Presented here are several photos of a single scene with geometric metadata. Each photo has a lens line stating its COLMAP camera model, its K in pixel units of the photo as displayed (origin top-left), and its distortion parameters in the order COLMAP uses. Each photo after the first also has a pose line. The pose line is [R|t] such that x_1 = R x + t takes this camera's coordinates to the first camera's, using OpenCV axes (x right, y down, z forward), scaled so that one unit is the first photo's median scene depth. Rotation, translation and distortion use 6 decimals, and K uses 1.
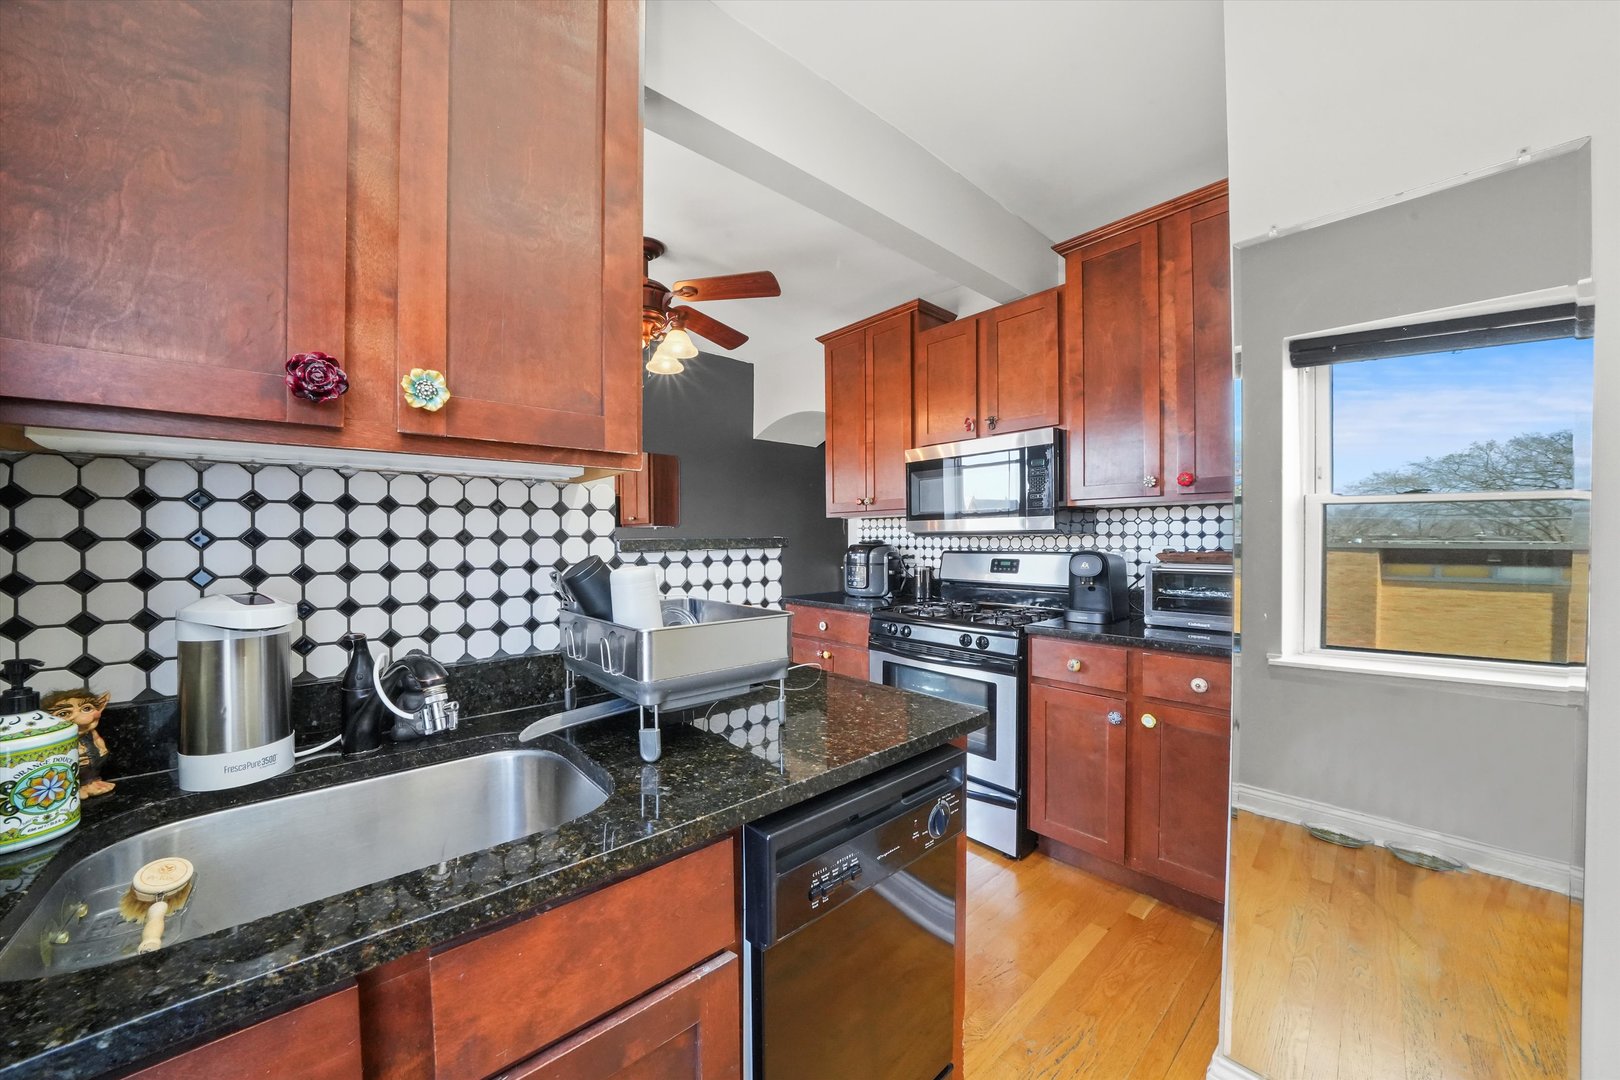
lens RADIAL K [[578.7, 0, 804.4], [0, 578.7, 539.7], [0, 0, 1]] dist [-0.000586, 0.000072]
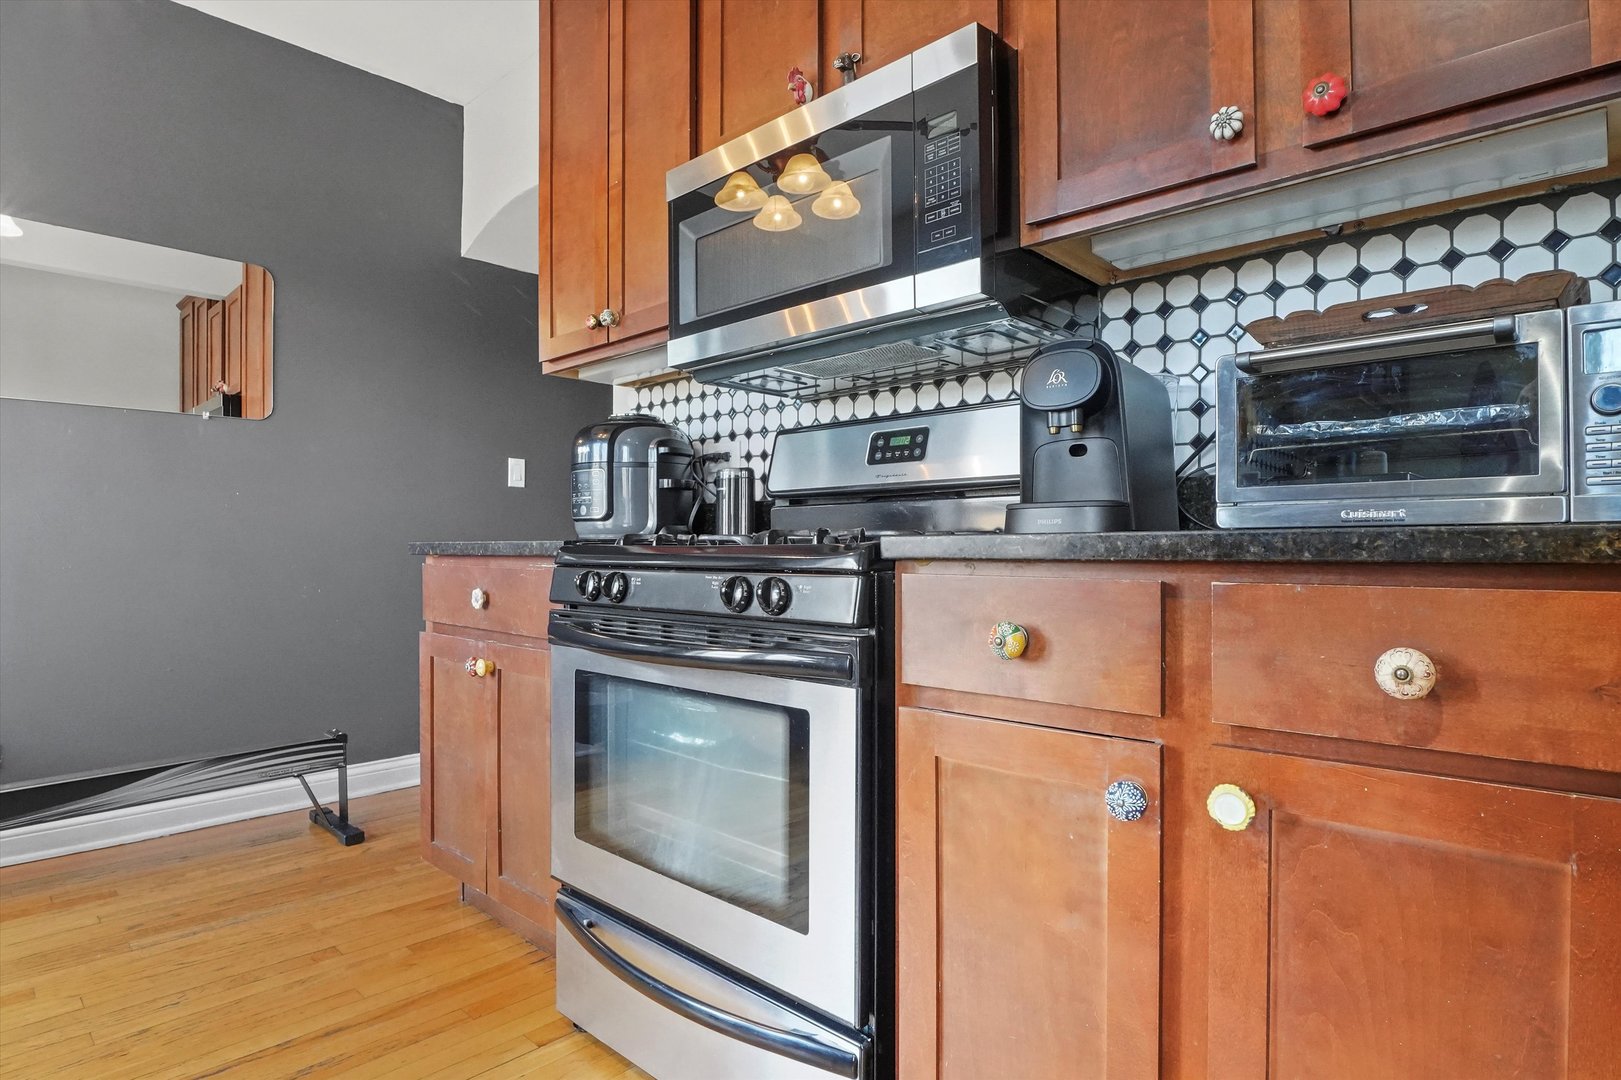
lens RADIAL K [[865.4, 0, 808.0], [0, 865.4, 537.8], [0, 0, 1]] dist [0.000289, -0.000071]
pose [[0.995894, 0.000636, 0.090528, 0.286954], [0.000396, 0.999935, -0.011378, 0.152104], [-0.090529, 0.011367, 0.995829, 0.488220]]
